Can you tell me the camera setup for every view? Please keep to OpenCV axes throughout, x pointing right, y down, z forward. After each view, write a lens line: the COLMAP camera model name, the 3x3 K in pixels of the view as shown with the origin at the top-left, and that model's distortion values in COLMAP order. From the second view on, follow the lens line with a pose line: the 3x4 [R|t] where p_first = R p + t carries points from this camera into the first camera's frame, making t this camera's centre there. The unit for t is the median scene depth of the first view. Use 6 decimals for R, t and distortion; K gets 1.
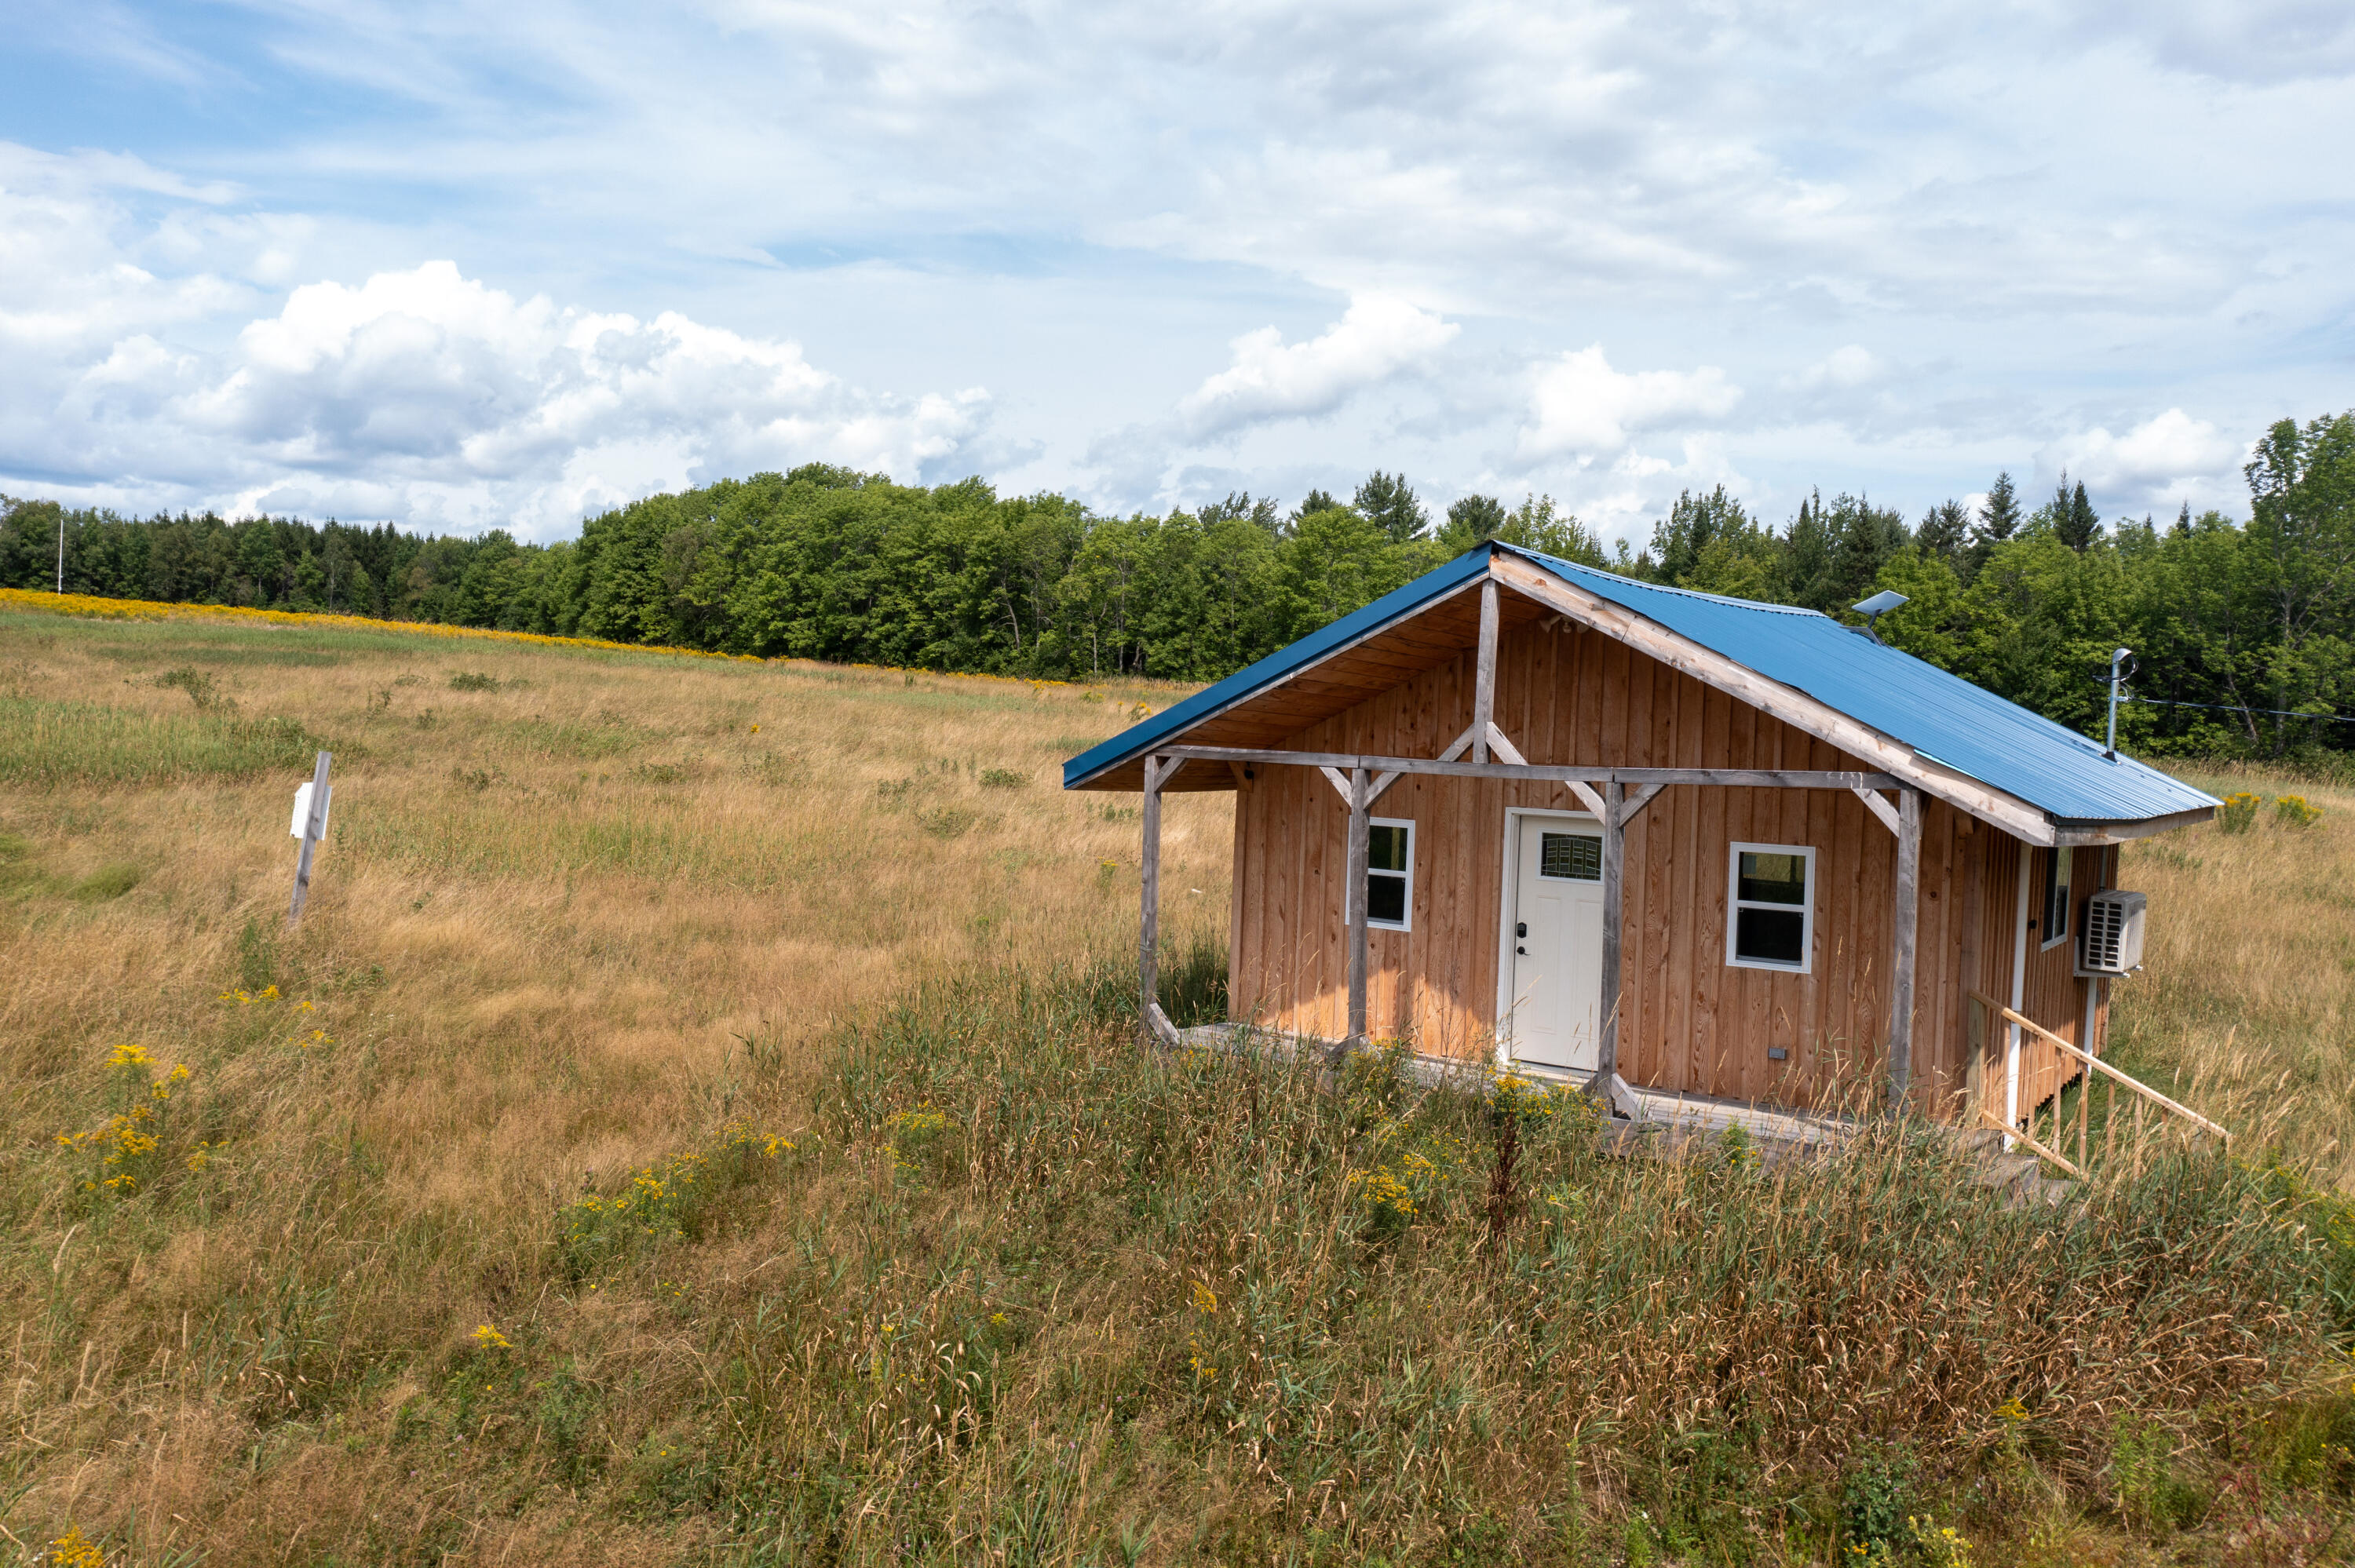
lens RADIAL K [[1914.8, 0, 1177.5], [0, 1914.8, 784.0], [0, 0, 1]] dist [-0.004599, 0.007035]
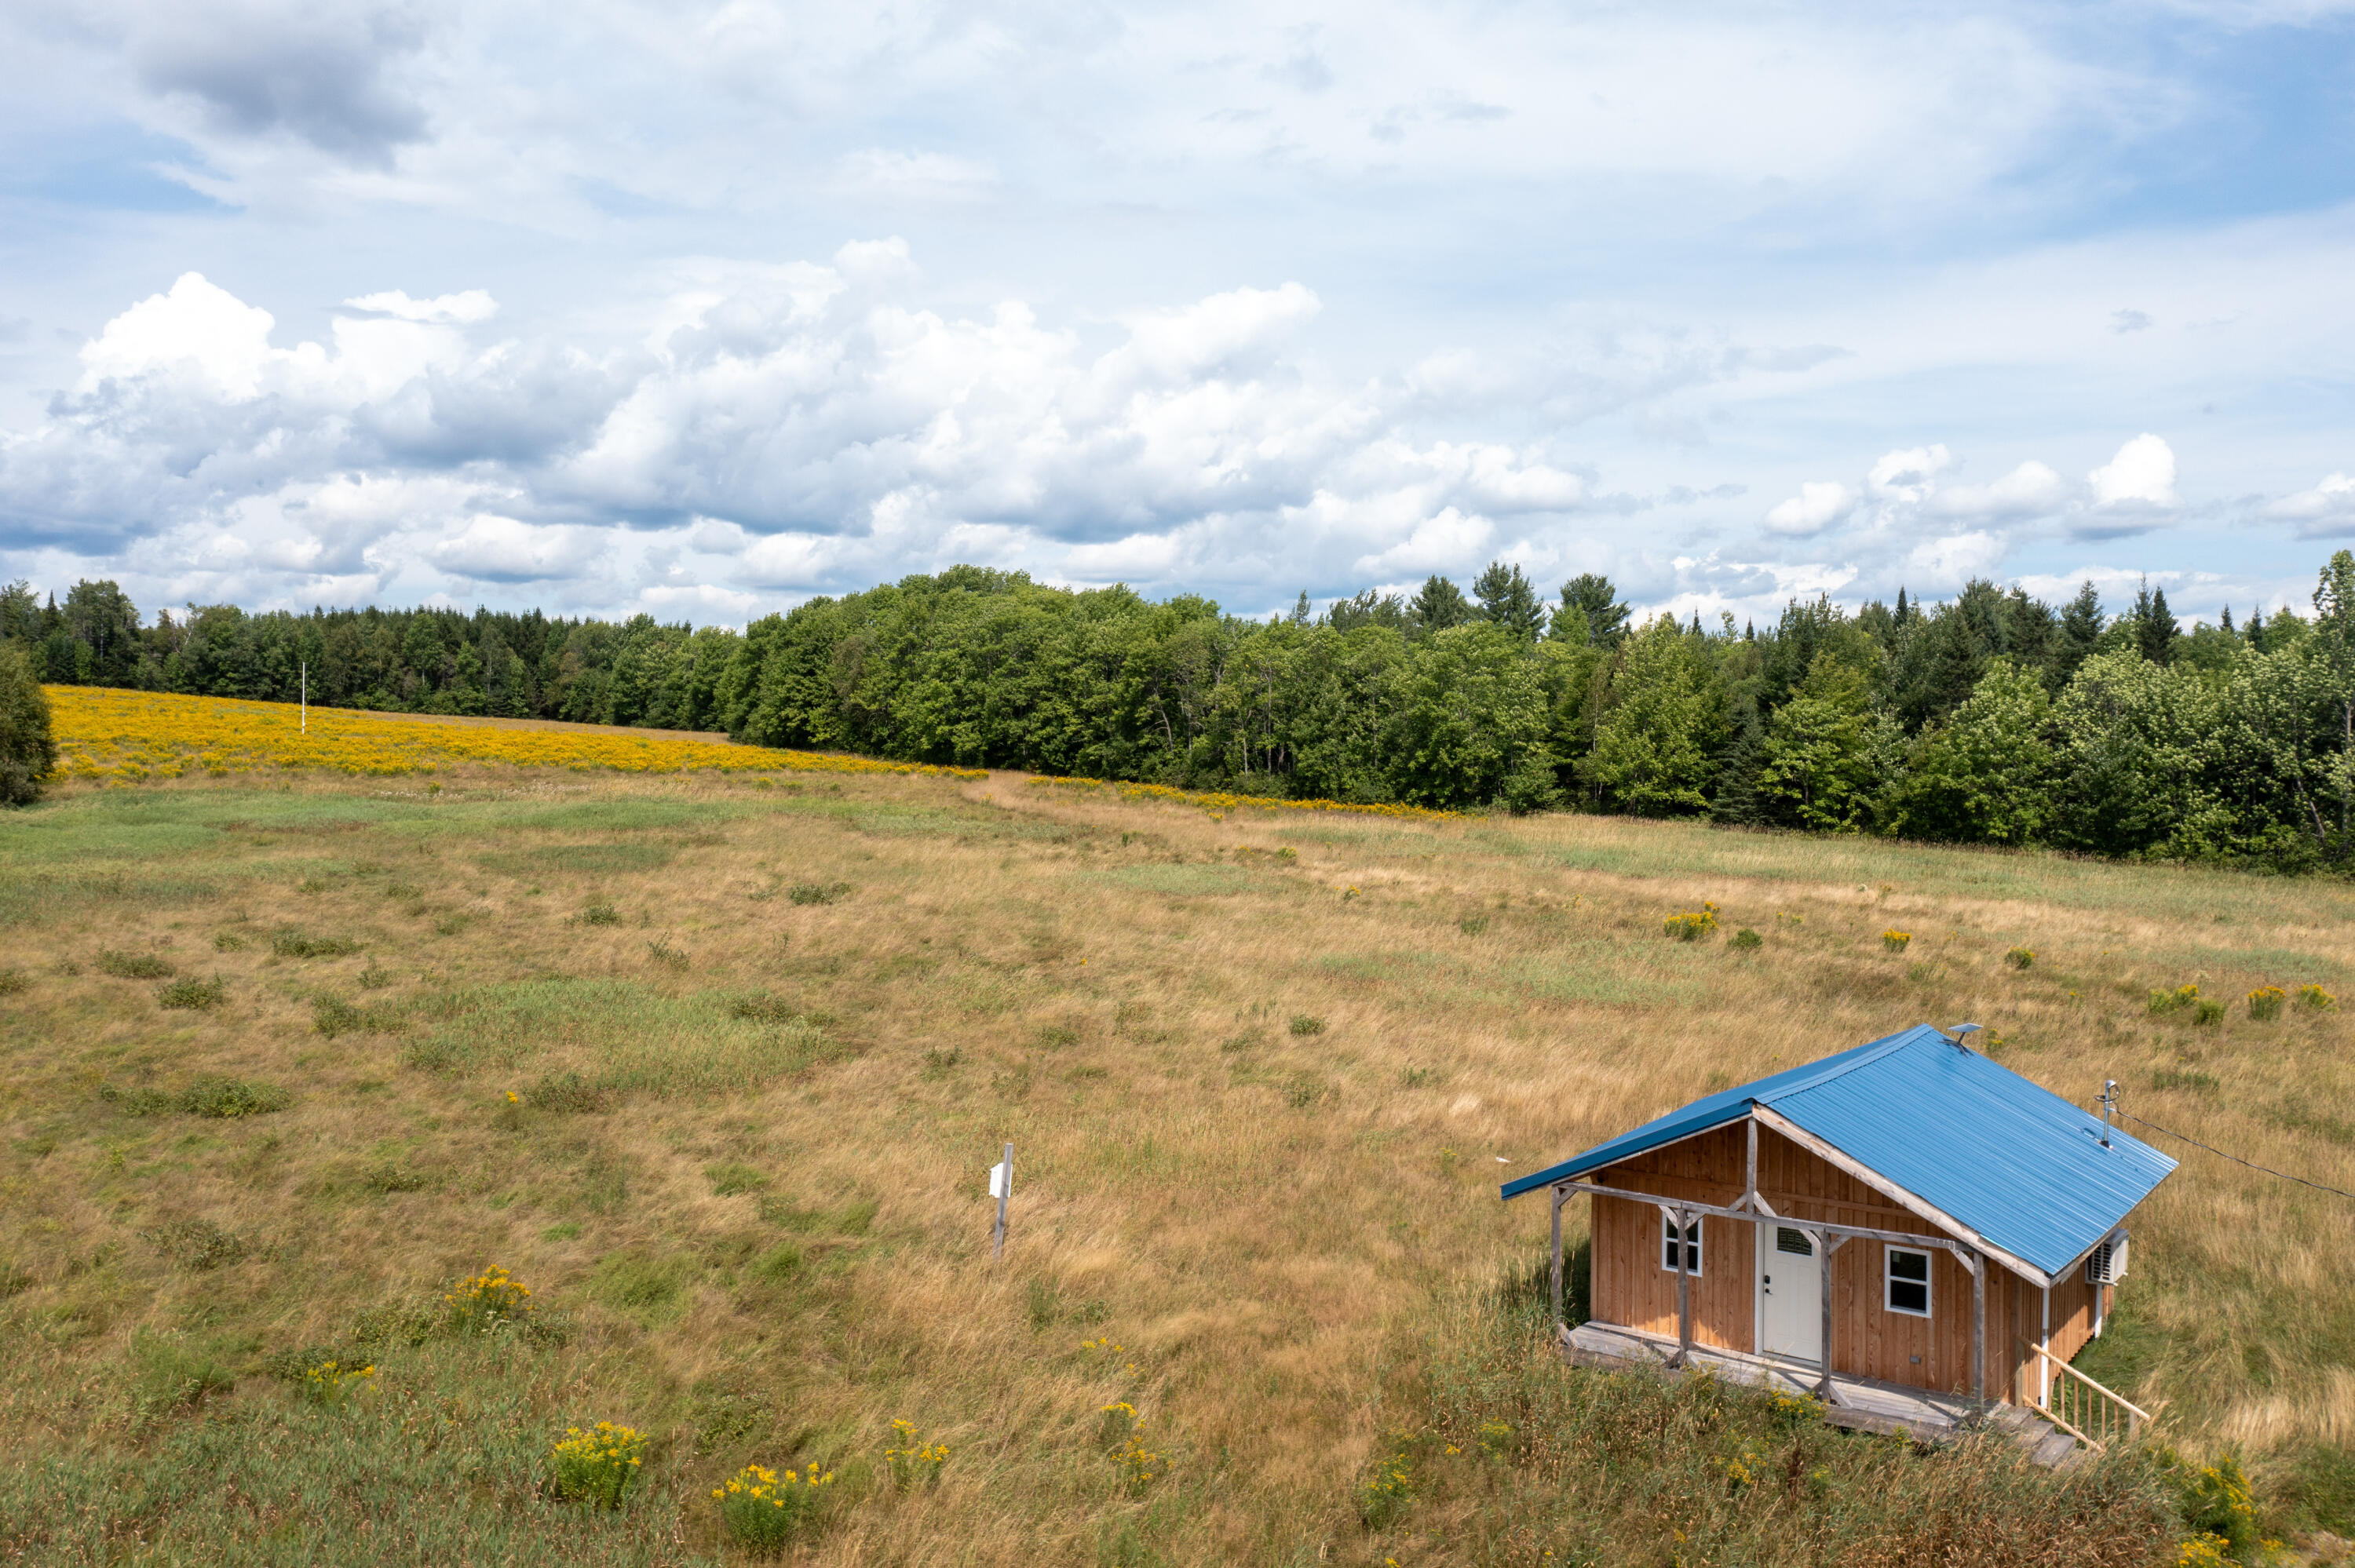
lens RADIAL K [[1940.1, 0, 1177.5], [0, 1940.1, 784.0], [0, 0, 1]] dist [-0.005012, 0.001013]
pose [[0.998473, -0.033383, -0.044007, -0.030732], [0.033218, 0.999438, -0.004478, -0.044208], [0.044132, 0.003010, 0.999021, -0.093645]]
